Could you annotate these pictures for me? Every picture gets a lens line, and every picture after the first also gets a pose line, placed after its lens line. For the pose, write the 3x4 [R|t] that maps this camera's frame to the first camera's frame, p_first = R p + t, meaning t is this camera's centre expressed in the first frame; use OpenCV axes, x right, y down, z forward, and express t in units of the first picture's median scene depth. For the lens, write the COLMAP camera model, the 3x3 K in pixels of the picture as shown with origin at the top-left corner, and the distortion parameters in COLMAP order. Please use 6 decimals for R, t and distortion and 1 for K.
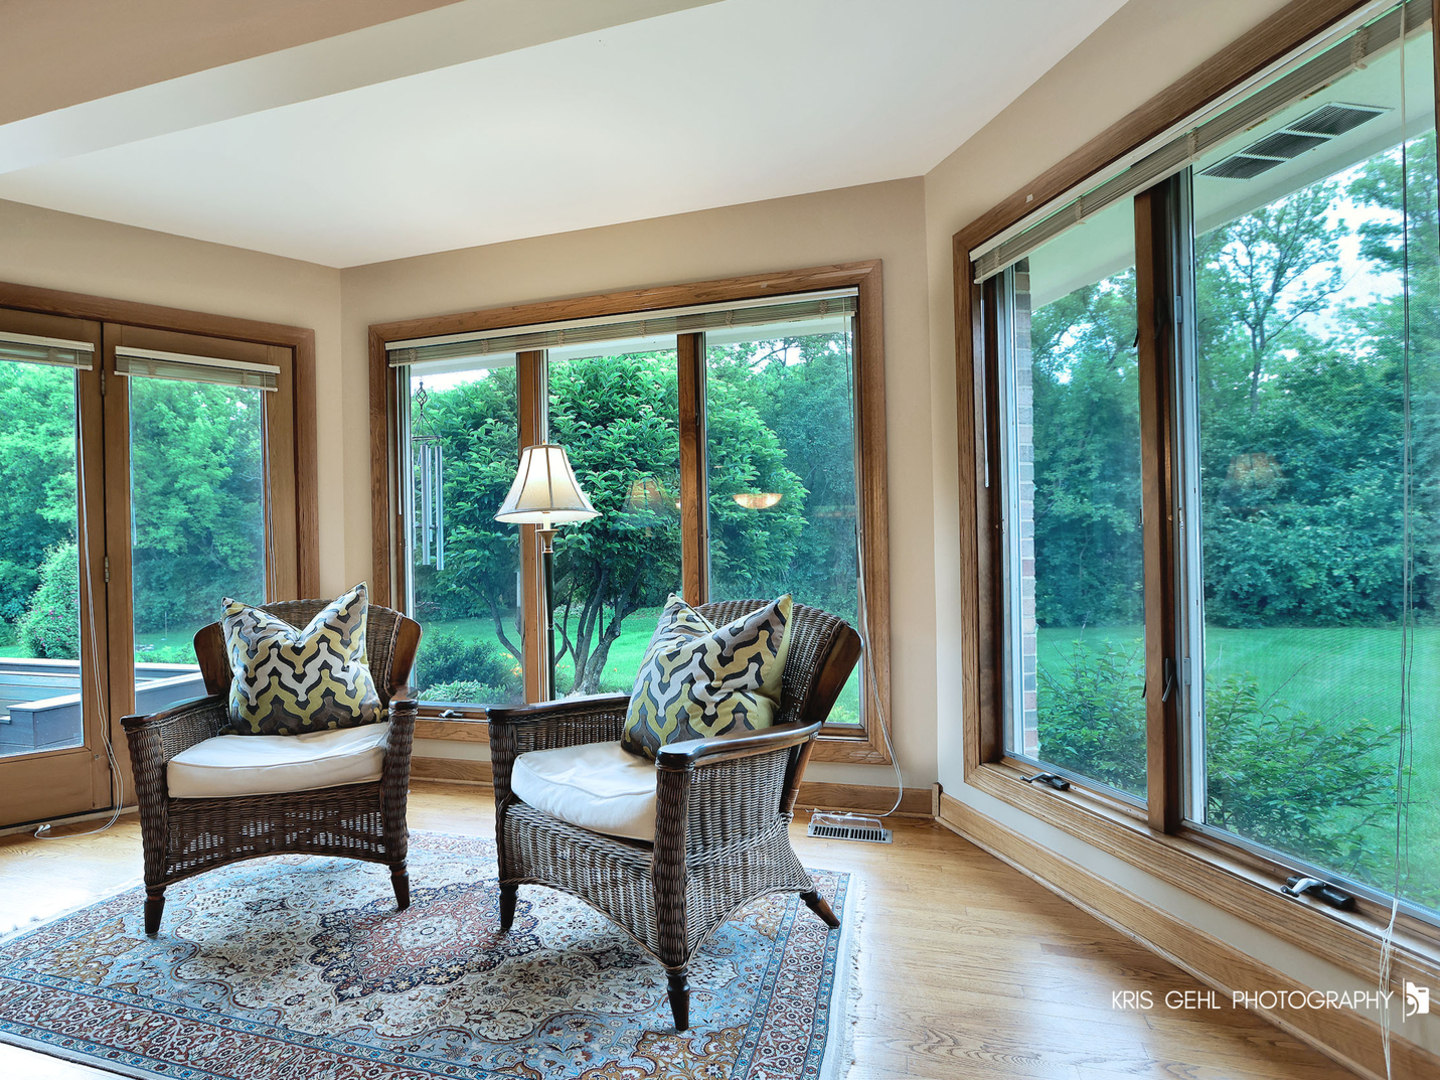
lens RADIAL K [[727.7, 0, 719.3], [0, 727.7, 552.0], [0, 0, 1]] dist [-0.002664, 0.000057]
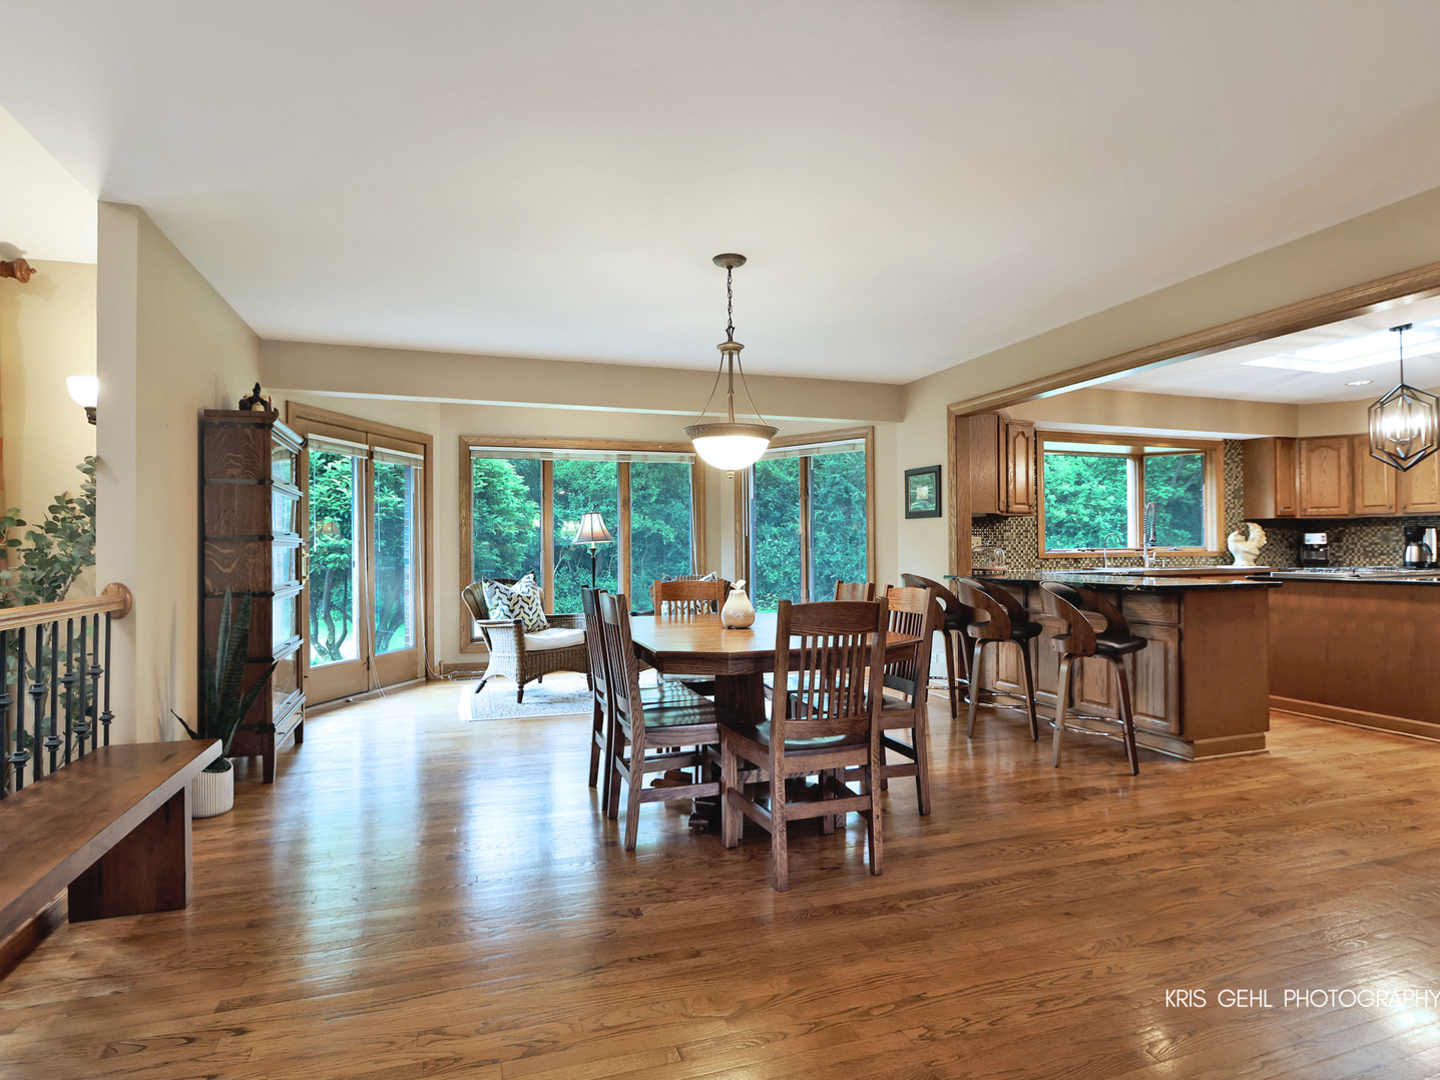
lens RADIAL K [[768.2, 0, 720.2], [0, 768.2, 535.5], [0, 0, 1]] dist [-0.016417, 0.000376]
pose [[0.800423, 0.024152, 0.598949, -0.407657], [-0.008910, 0.999557, -0.028399, -0.000777], [-0.599370, 0.017394, 0.800283, -0.358321]]
